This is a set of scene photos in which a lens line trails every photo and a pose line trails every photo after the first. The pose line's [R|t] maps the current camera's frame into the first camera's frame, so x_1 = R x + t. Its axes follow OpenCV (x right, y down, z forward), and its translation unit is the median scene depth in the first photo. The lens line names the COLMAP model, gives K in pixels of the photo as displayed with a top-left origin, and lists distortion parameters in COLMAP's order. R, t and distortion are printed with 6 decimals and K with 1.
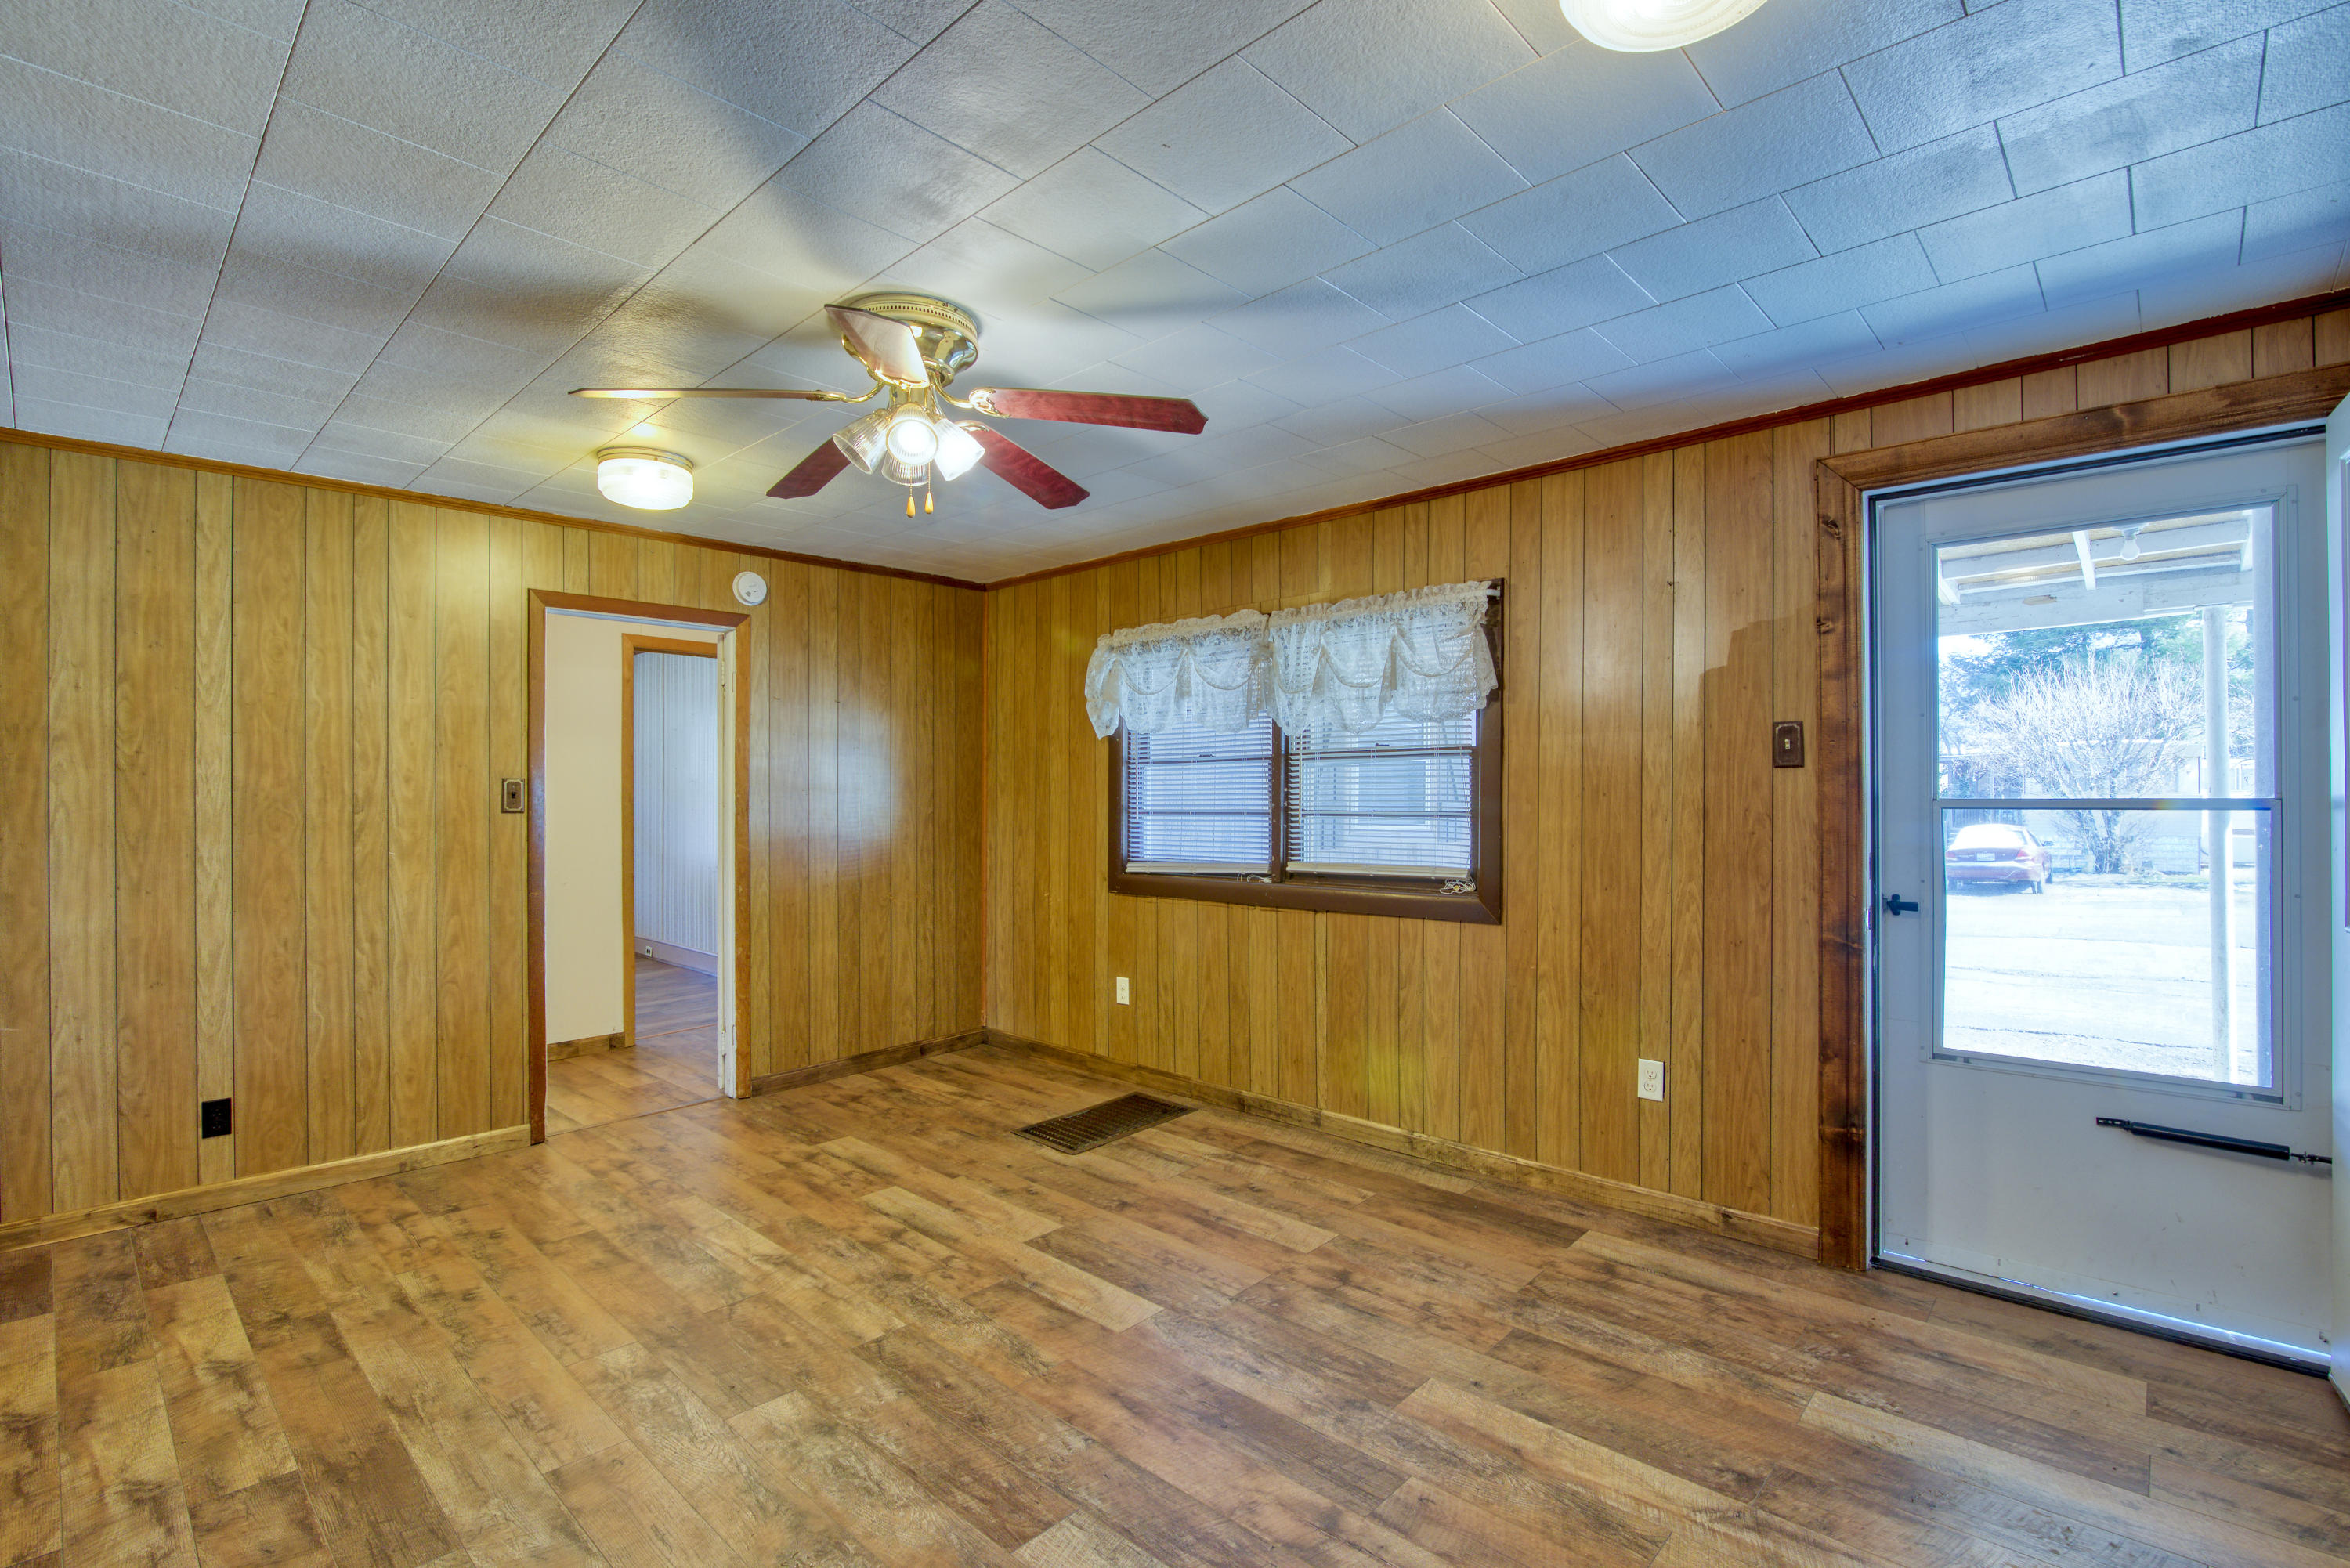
lens RADIAL K [[1058.8, 0, 1174.0], [0, 1058.8, 796.7], [0, 0, 1]] dist [-0.010701, -0.000630]
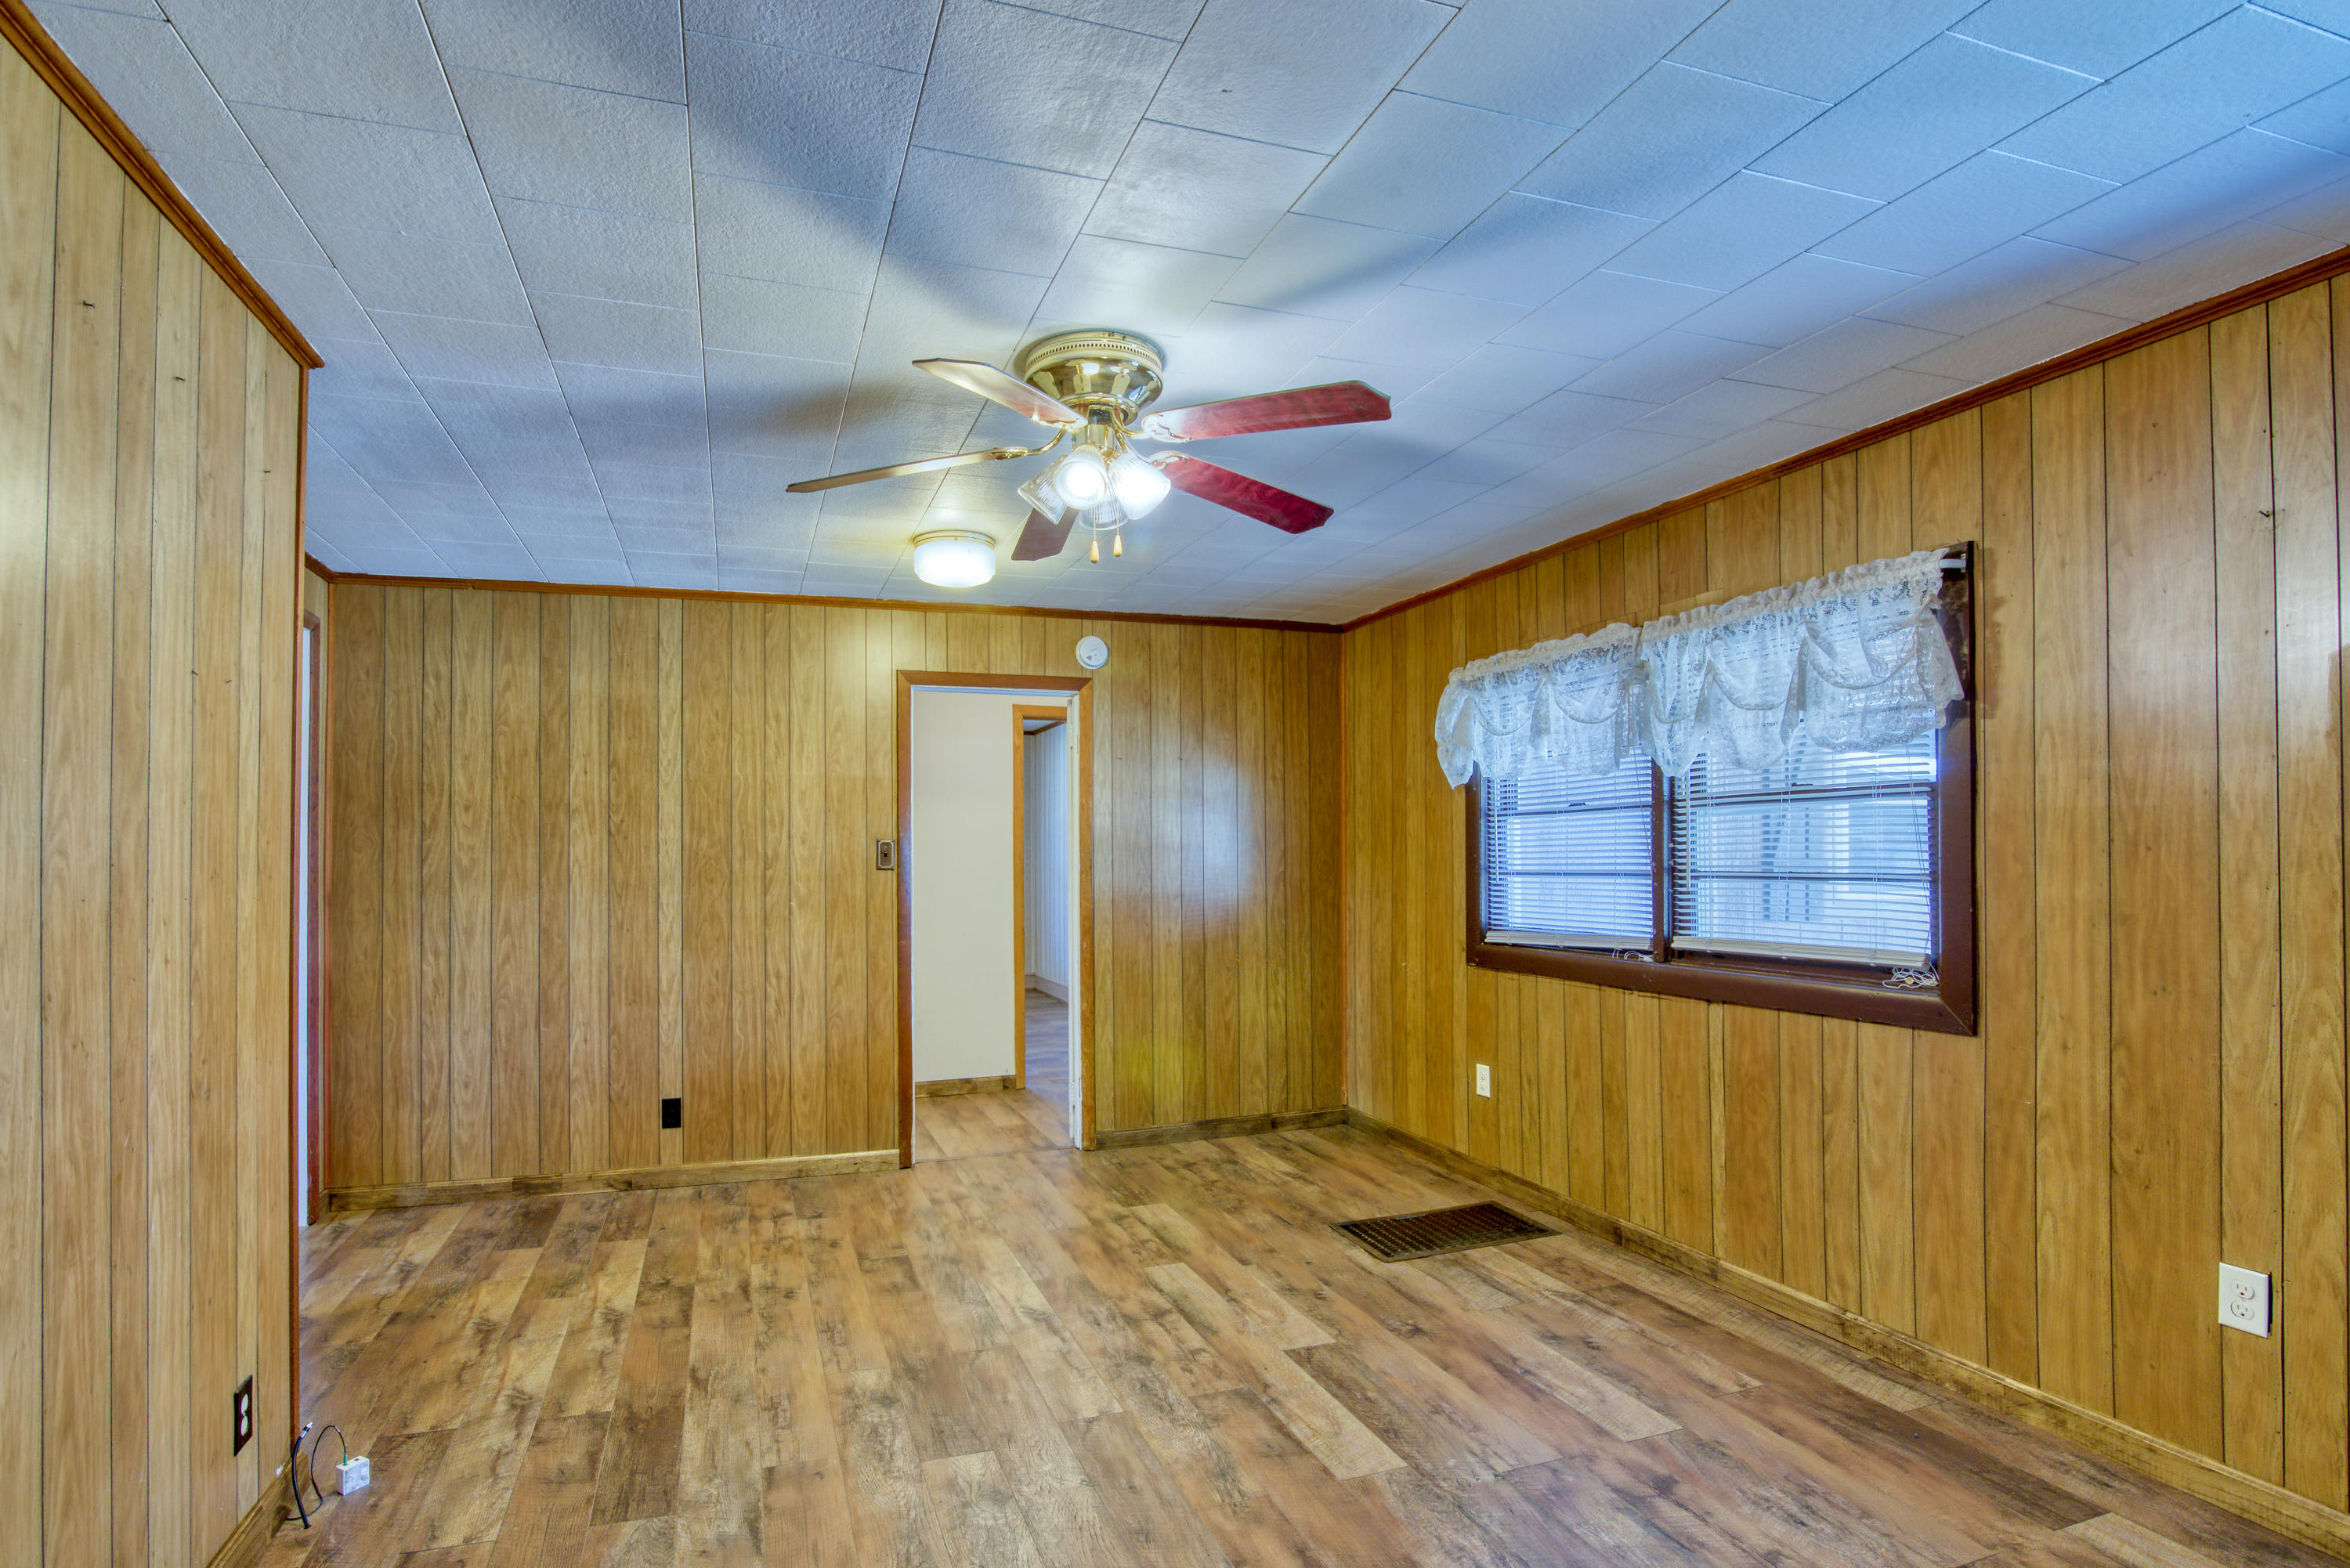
lens RADIAL K [[1104.2, 0, 1171.0], [0, 1104.2, 835.3], [0, 0, 1]] dist [-0.013298, -0.000592]
pose [[0.875014, -0.010616, -0.483981, 0.200409], [0.001225, 0.999805, -0.019718, 0.002270], [0.484096, 0.016660, 0.874856, 0.110816]]
